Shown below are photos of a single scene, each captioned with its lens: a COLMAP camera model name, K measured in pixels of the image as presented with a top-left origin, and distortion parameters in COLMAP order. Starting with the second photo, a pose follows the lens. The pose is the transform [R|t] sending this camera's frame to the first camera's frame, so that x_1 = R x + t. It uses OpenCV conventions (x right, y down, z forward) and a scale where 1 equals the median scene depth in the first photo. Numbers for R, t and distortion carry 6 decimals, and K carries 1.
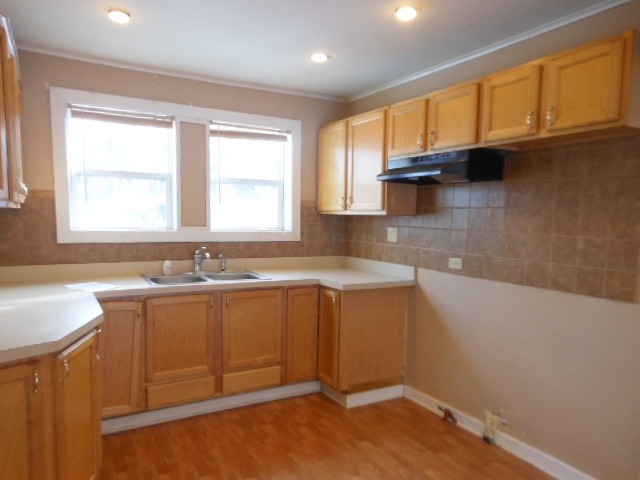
lens RADIAL K [[457.2, 0, 325.3], [0, 457.2, 260.1], [0, 0, 1]] dist [0.001066, -0.005226]
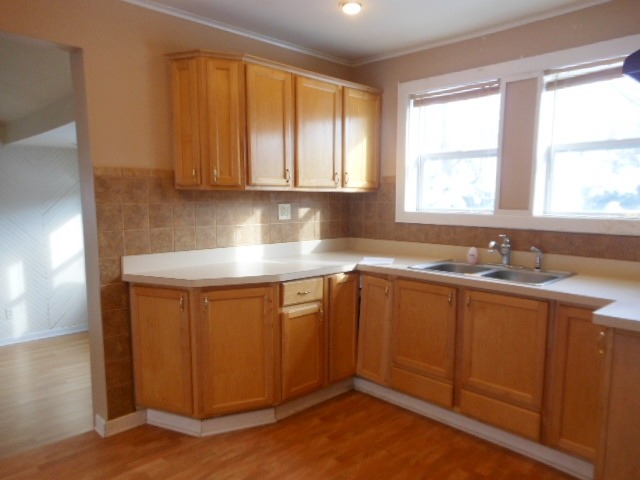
lens RADIAL K [[457.2, 0, 325.3], [0, 457.2, 260.1], [0, 0, 1]] dist [0.001066, -0.005226]
pose [[0.253674, 0.113606, -0.960595, 0.465835], [-0.094212, 0.991259, 0.092353, -0.030921], [0.962691, 0.067072, 0.262159, 0.520166]]
